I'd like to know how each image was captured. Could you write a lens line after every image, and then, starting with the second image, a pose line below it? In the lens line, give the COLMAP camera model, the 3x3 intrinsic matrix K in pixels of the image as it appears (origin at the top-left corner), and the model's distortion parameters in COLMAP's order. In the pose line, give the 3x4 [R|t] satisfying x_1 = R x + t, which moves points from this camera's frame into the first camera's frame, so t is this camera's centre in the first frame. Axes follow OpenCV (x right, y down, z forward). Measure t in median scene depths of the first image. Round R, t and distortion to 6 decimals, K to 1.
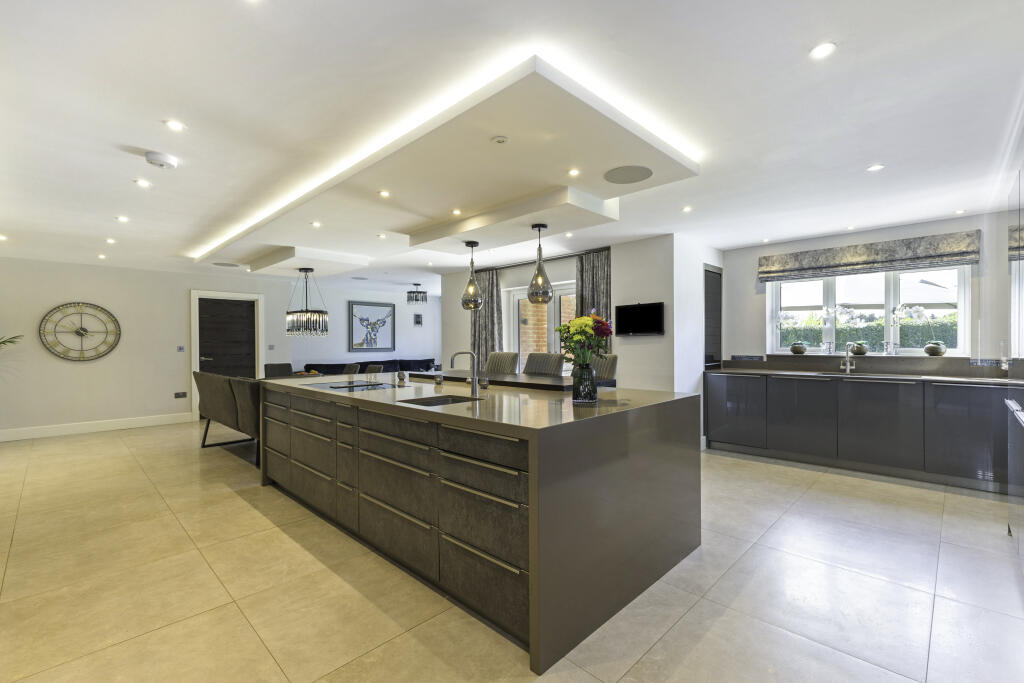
lens RADIAL K [[451.1, 0, 513.1], [0, 451.1, 341.6], [0, 0, 1]] dist [0.002200, 0.000382]
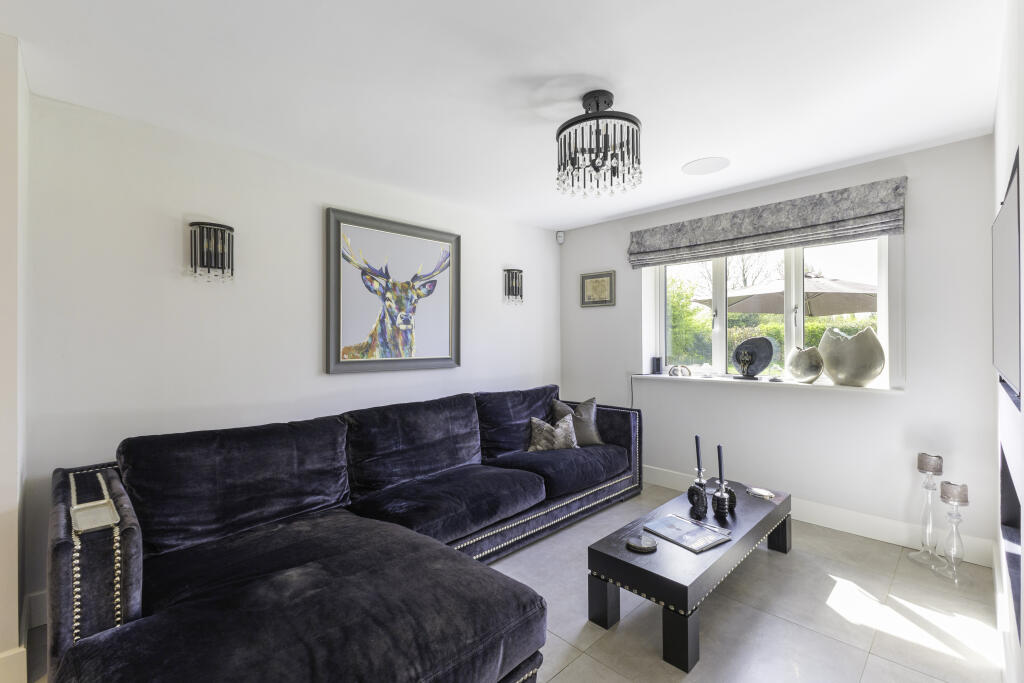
lens RADIAL K [[451.1, 0, 509.8], [0, 451.1, 334.1], [0, 0, 1]] dist [0.002200, 0.000382]
pose [[0.999893, 0.001358, -0.014543, -0.227252], [-0.001580, 0.999883, -0.015217, 0.000631], [0.014520, 0.015238, 0.999778, 0.673406]]
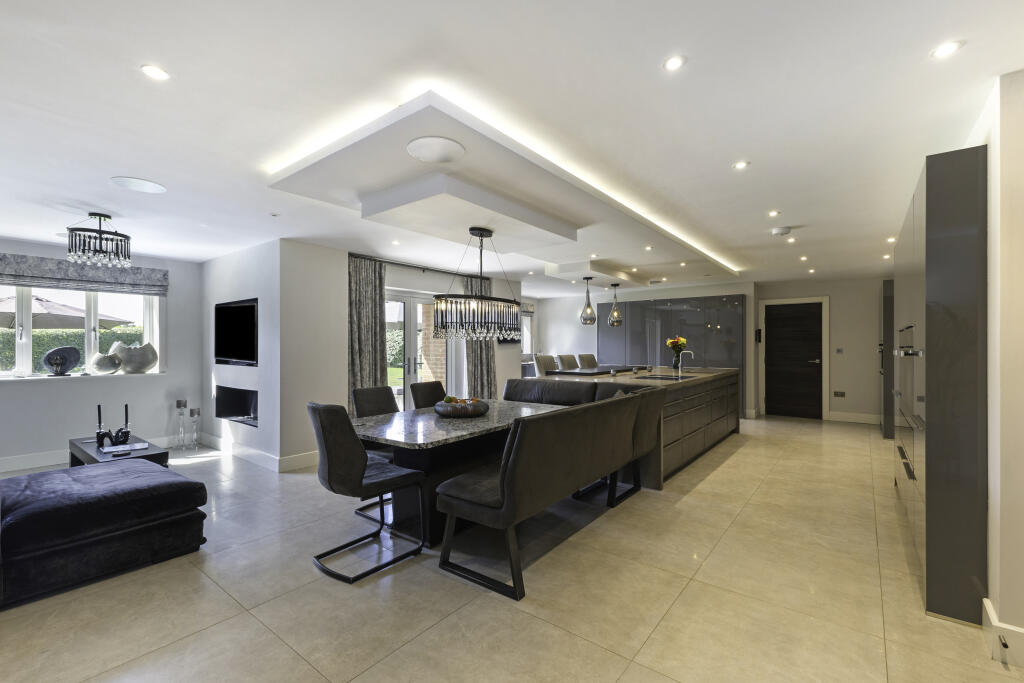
lens RADIAL K [[451.1, 0, 510.2], [0, 451.1, 348.8], [0, 0, 1]] dist [0.002200, 0.000382]
pose [[-0.121777, 0.002028, 0.992555, -0.612407], [0.003332, 0.999993, -0.001635, 0.002174], [-0.992552, 0.003108, -0.121783, 0.589240]]
